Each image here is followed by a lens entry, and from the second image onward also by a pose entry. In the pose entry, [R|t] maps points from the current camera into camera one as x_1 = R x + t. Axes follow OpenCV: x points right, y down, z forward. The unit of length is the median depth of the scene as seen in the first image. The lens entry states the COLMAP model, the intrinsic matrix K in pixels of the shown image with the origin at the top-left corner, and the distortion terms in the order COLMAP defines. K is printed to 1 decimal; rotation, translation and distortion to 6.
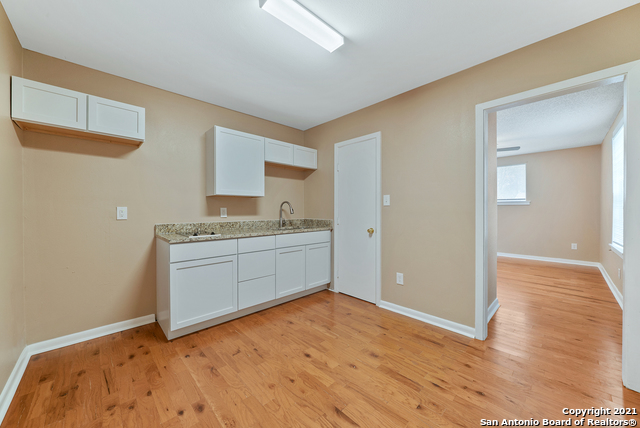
lens RADIAL K [[230.5, 0, 320.4], [0, 230.5, 211.4], [0, 0, 1]] dist [-0.002523, -0.000222]
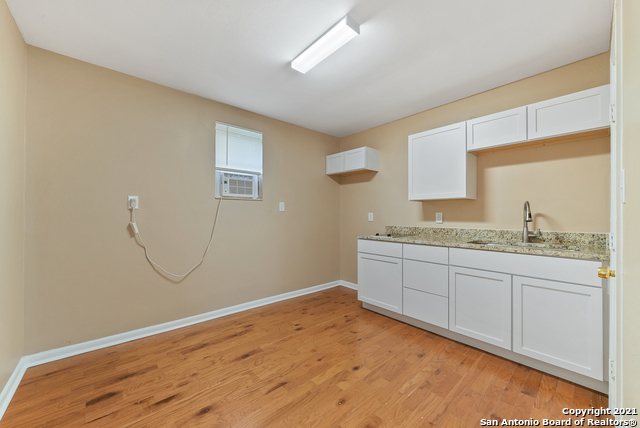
lens RADIAL K [[245.7, 0, 320.4], [0, 245.7, 214.3], [0, 0, 1]] dist [-0.009153, 0.000264]
pose [[-0.031505, -0.005946, -0.999486, 0.734569], [-0.010200, 0.999932, -0.005627, 0.001645], [0.999452, 0.010018, -0.031563, 0.676135]]
